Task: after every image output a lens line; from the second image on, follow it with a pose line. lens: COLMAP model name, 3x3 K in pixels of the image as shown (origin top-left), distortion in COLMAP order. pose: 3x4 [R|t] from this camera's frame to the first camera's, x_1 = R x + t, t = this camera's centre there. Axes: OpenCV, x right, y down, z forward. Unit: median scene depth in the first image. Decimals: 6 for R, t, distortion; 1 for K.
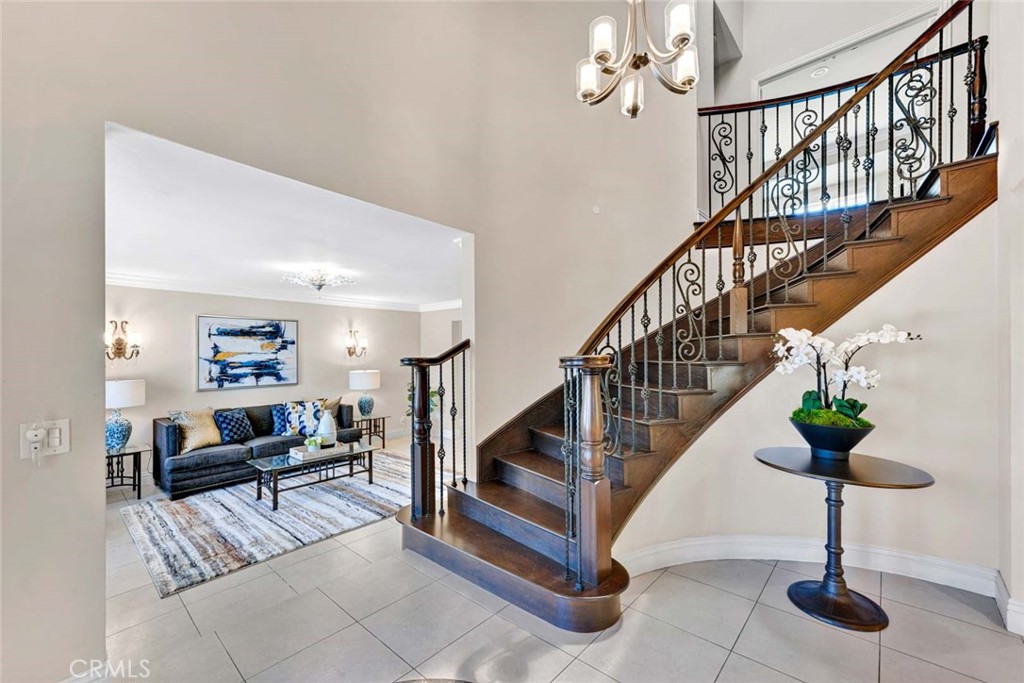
lens RADIAL K [[414.8, 0, 513.9], [0, 414.8, 361.3], [0, 0, 1]] dist [0.000584, 0.000012]
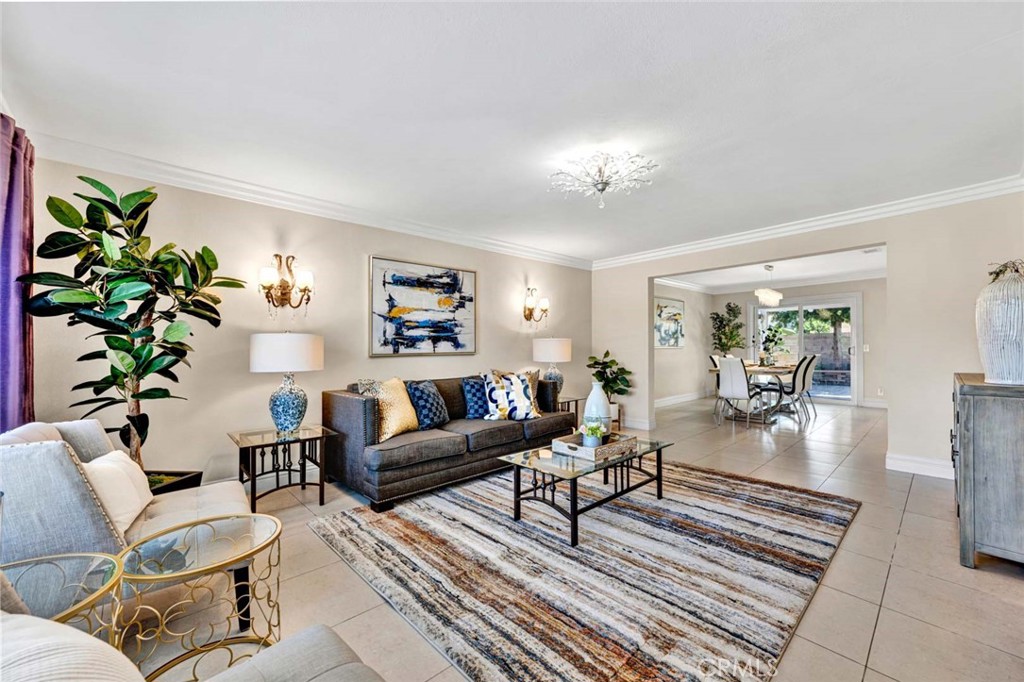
lens RADIAL K [[409.1, 0, 513.0], [0, 409.1, 348.3], [0, 0, 1]] dist [0.007328, 0.000035]
pose [[0.994649, 0.012601, -0.102544, -0.432584], [-0.013923, 0.999829, -0.012183, 0.062098], [0.102373, 0.013546, 0.994654, 0.291322]]
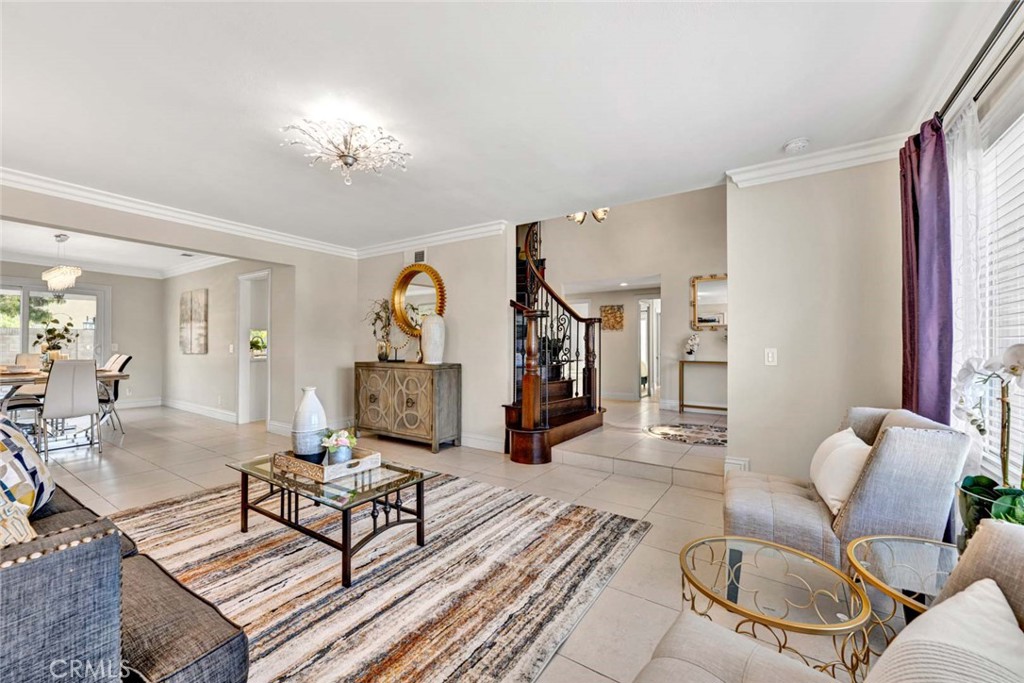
lens RADIAL K [[416.2, 0, 512.0], [0, 416.2, 341.5], [0, 0, 1]] dist [-0.000293, -0.000036]
pose [[-0.149368, 0.031413, 0.988283, -0.842734], [0.013816, 0.999464, -0.029680, 0.065973], [-0.988685, 0.009220, -0.149721, 0.684209]]
